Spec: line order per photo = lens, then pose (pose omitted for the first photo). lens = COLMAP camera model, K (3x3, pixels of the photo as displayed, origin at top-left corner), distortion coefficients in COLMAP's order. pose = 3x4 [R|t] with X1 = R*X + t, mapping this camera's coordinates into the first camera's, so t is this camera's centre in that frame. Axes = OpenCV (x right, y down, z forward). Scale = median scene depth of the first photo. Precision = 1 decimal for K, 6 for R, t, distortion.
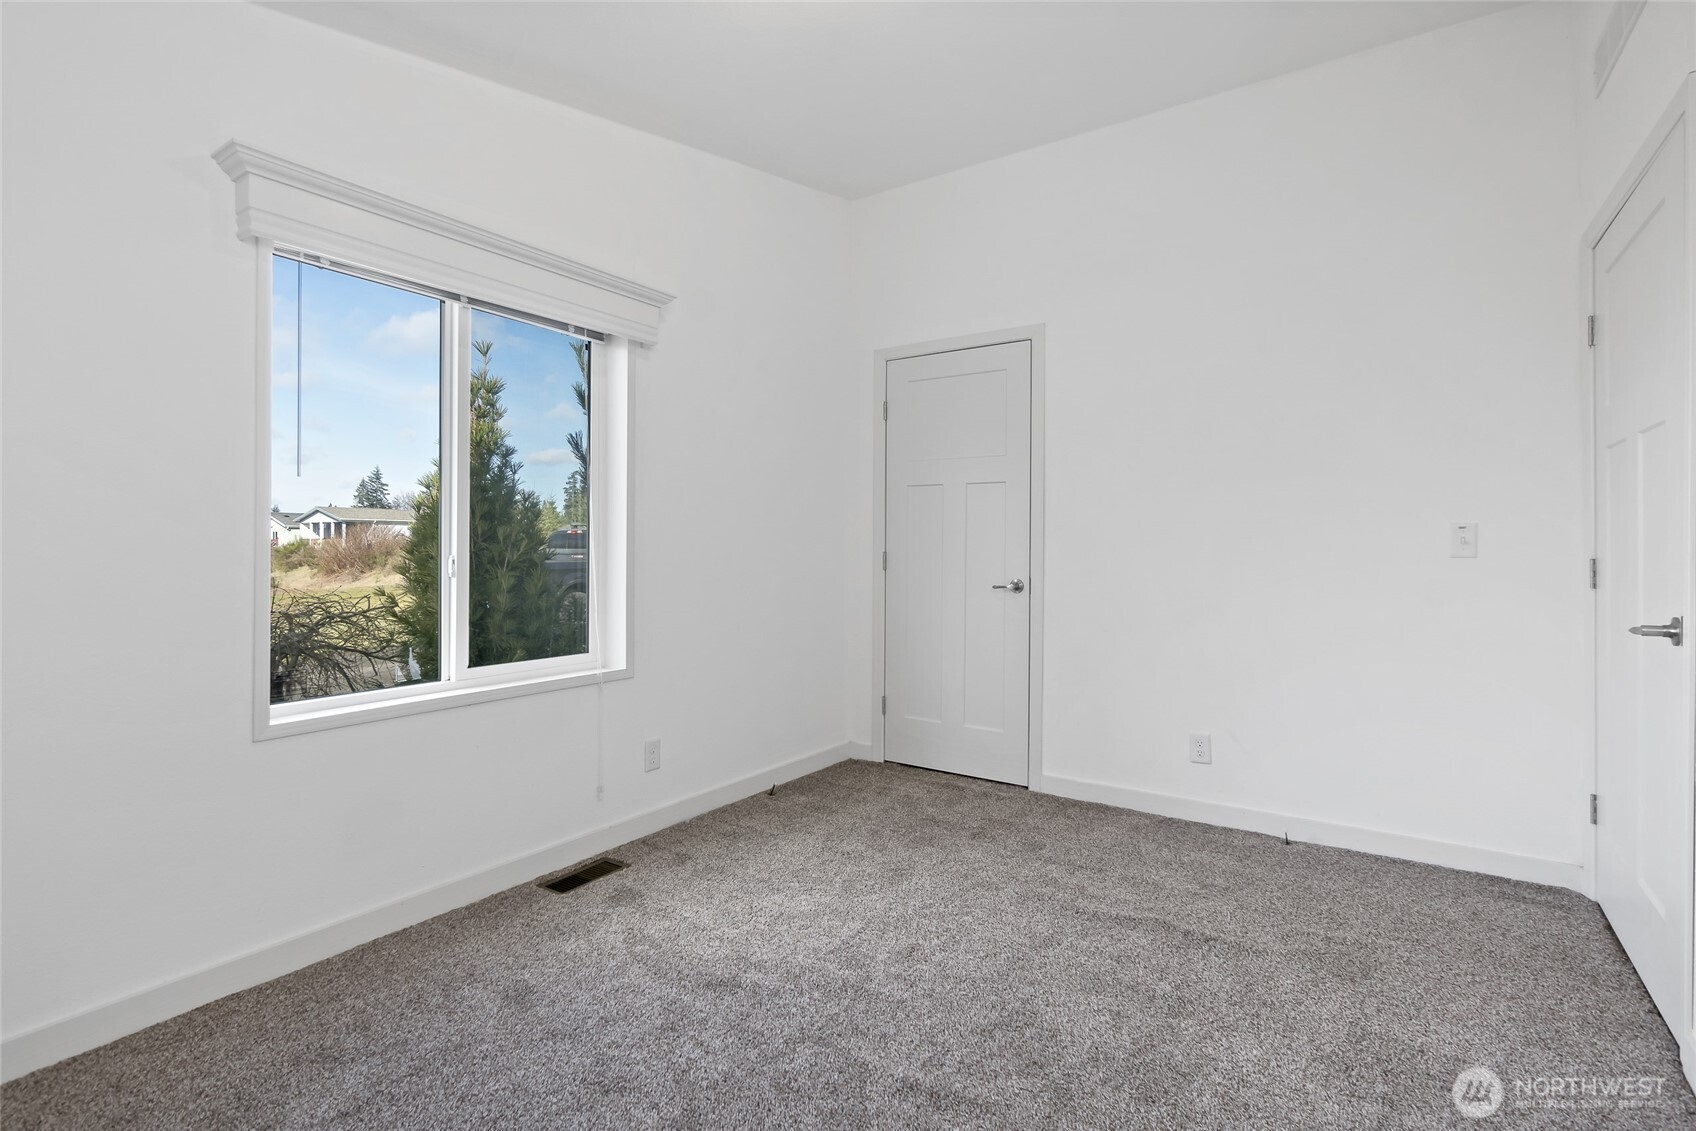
lens RADIAL K [[819.2, 0, 851.0], [0, 819.2, 536.0], [0, 0, 1]] dist [-0.005363, 0.001949]
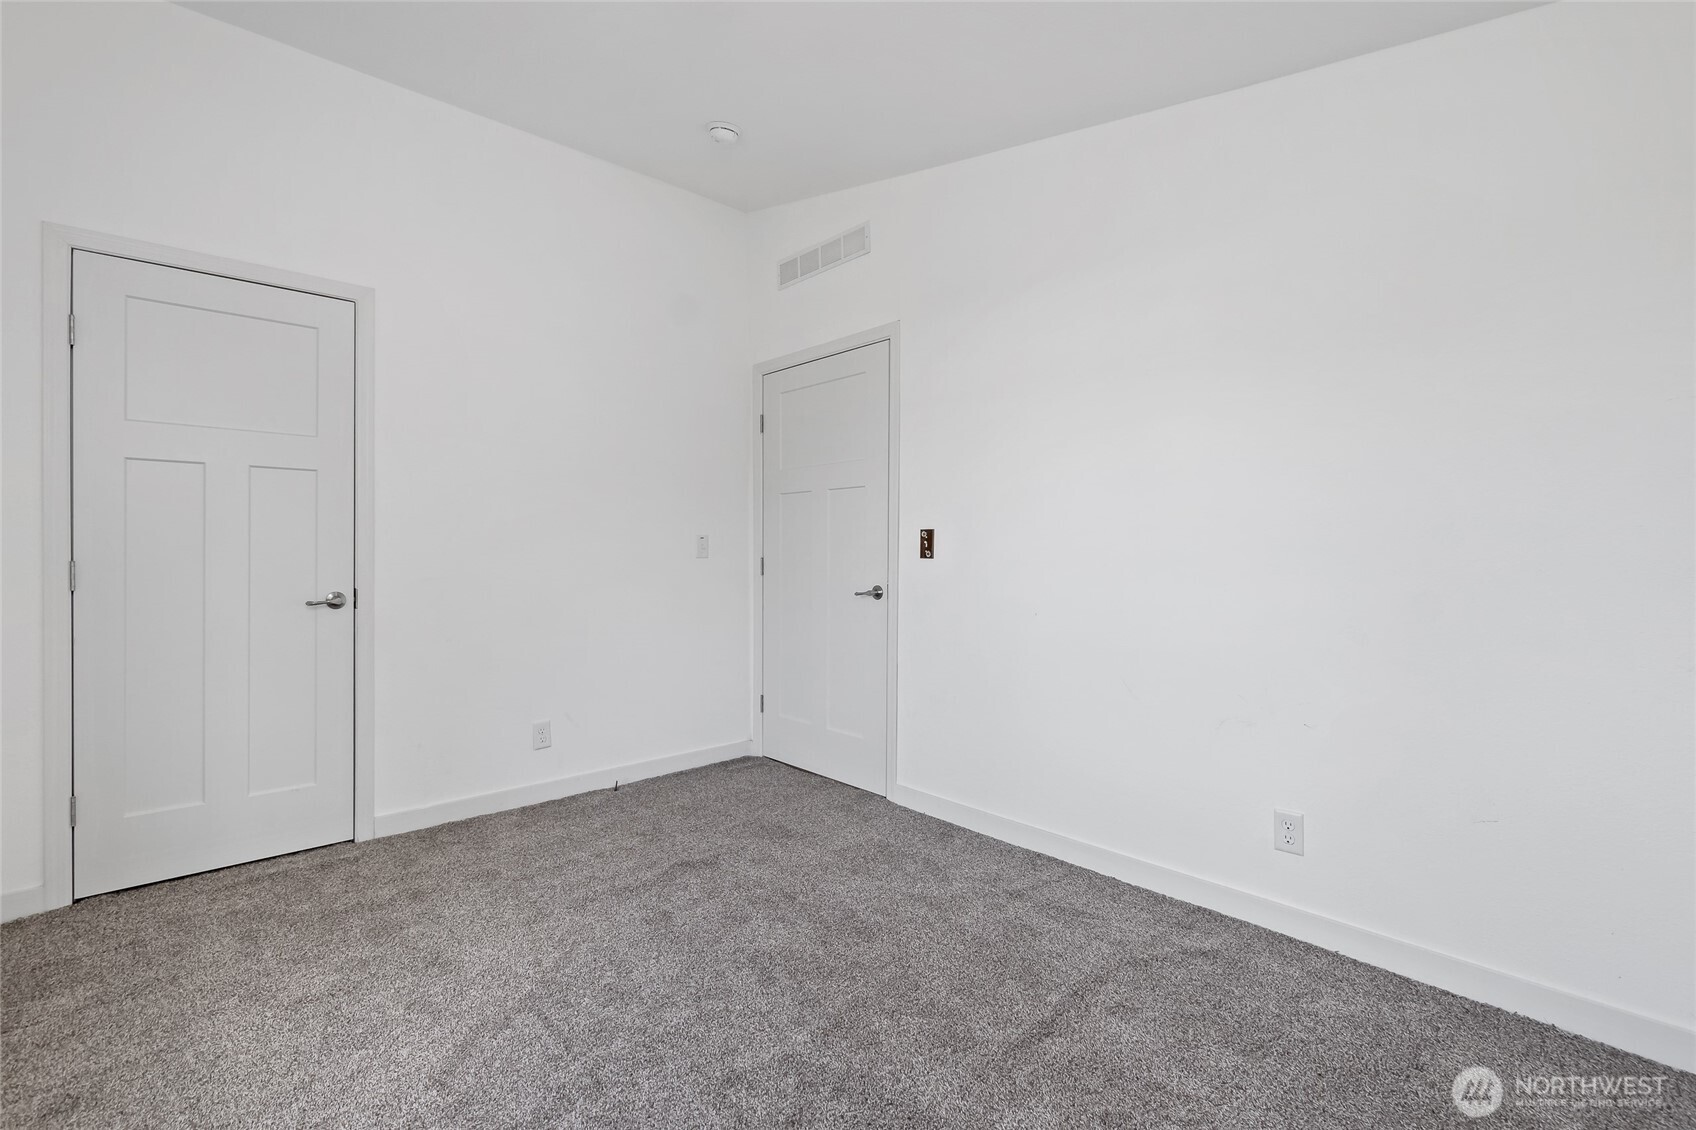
lens RADIAL K [[749.1, 0, 842.4], [0, 749.1, 562.5], [0, 0, 1]] dist [-0.011330, 0.002909]
pose [[0.219018, -0.015401, 0.975599, -0.491645], [-0.007736, 0.999817, 0.017520, 0.007588], [-0.975690, -0.011385, 0.218859, 0.416542]]
